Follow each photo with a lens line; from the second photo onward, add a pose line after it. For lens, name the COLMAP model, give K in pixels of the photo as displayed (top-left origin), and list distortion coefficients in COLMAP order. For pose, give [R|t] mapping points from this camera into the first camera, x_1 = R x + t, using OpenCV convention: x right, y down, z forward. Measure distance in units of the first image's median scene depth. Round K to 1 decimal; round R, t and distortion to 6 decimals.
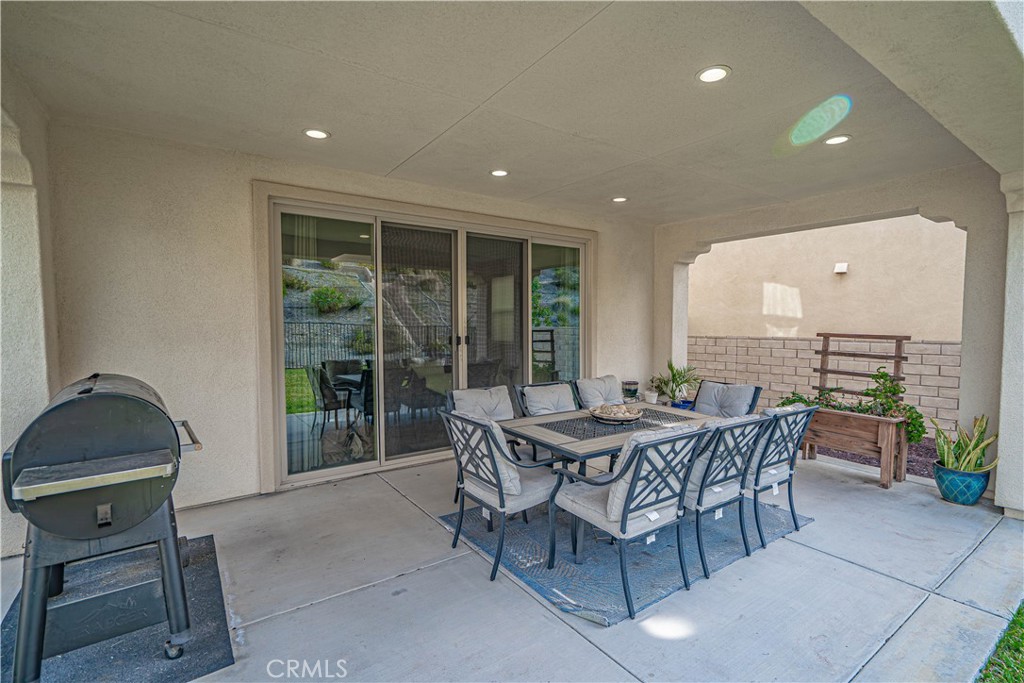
lens RADIAL K [[464.7, 0, 513.9], [0, 464.7, 340.4], [0, 0, 1]] dist [-0.000542, 0.000265]
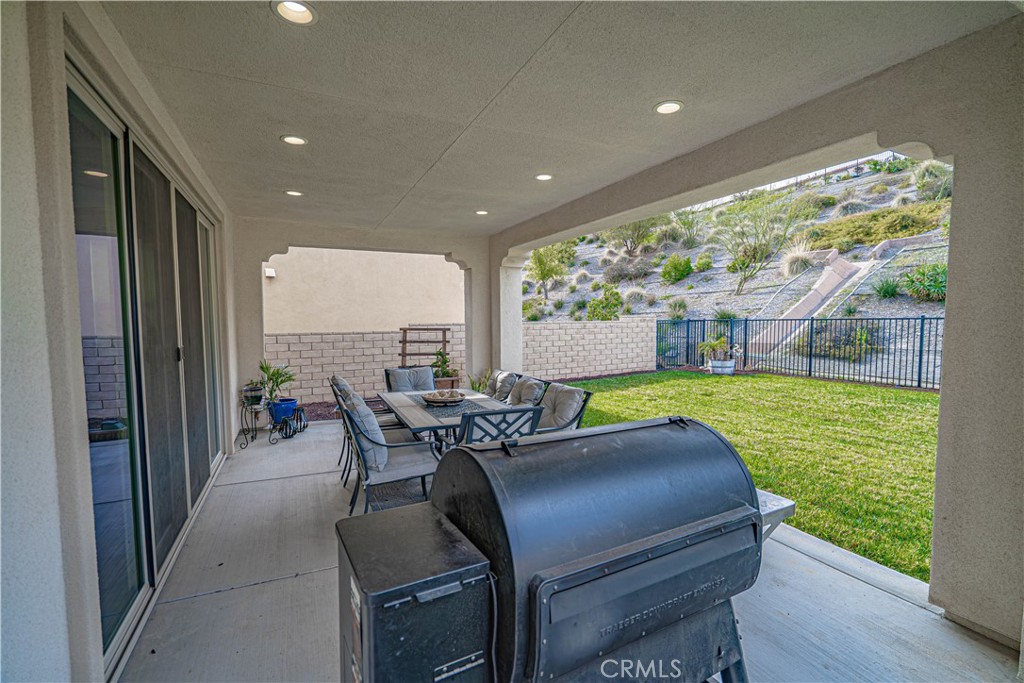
lens RADIAL K [[464.7, 0, 509.4], [0, 464.7, 344.7], [0, 0, 1]] dist [-0.000542, 0.000265]
pose [[0.165428, -0.059927, 0.984399, -0.691792], [0.041885, 0.997678, 0.053697, -0.027586], [-0.985332, 0.032349, 0.167554, 0.446353]]
